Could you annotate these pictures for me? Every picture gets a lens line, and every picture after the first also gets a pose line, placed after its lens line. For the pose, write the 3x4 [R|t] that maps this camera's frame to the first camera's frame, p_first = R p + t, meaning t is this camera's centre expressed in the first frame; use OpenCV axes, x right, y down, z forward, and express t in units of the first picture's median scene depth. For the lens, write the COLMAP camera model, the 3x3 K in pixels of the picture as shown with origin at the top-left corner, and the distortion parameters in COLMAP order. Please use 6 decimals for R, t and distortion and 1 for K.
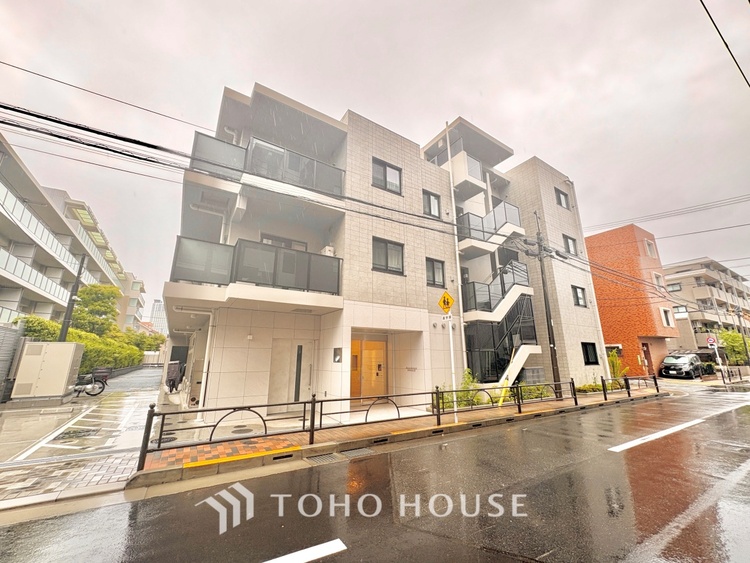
lens RADIAL K [[298.6, 0, 375.0], [0, 298.6, 281.5], [0, 0, 1]] dist [-0.001070, -0.000187]
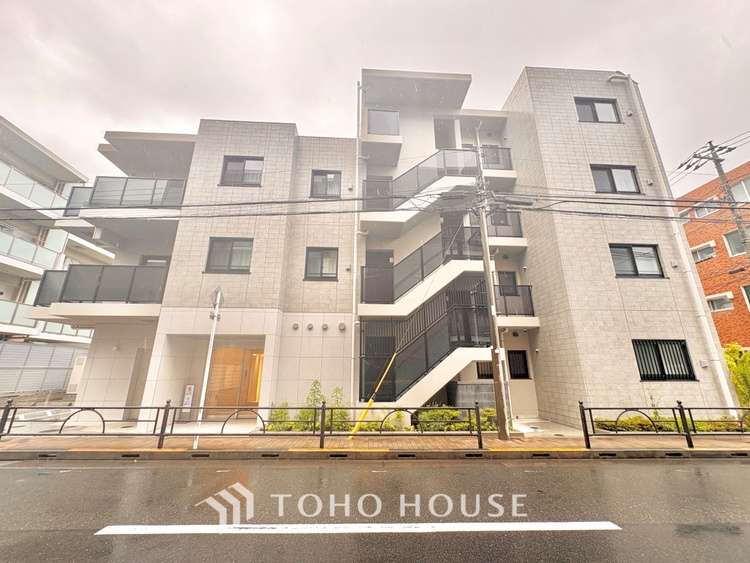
lens RADIAL K [[293.4, 0, 371.3], [0, 293.4, 287.3], [0, 0, 1]] dist [-0.000787, 0.000021]
pose [[0.862423, -0.133071, -0.488385, 0.694985], [0.123411, 0.990988, -0.052088, 0.093436], [0.490915, -0.015350, 0.871072, 0.351352]]
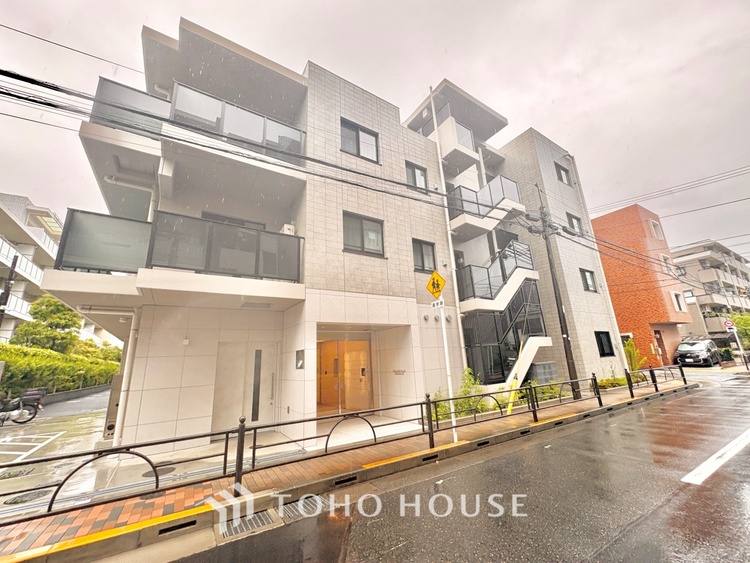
lens RADIAL K [[302.1, 0, 375.0], [0, 302.1, 281.5], [0, 0, 1]] dist [0.000134, 0.000019]
pose [[0.998820, -0.046796, 0.012980, 0.047469], [0.046878, 0.998882, -0.006057, 0.039731], [-0.012682, 0.006658, 0.999897, 0.144679]]
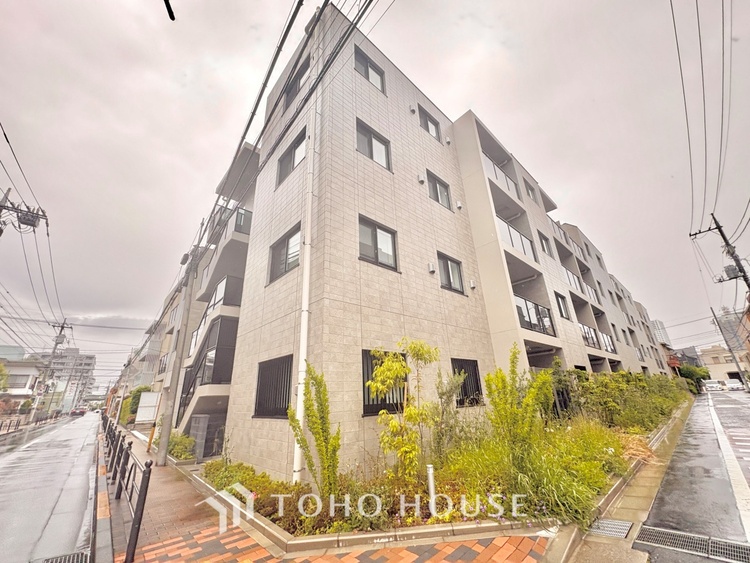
lens RADIAL K [[298.6, 0, 375.0], [0, 298.6, 281.5], [0, 0, 1]] dist [-0.001070, -0.000187]
pose [[0.169216, -0.356281, -0.918928, 1.512644], [0.293223, 0.908353, -0.298186, 0.356476], [0.940949, -0.218993, 0.258178, 1.381019]]
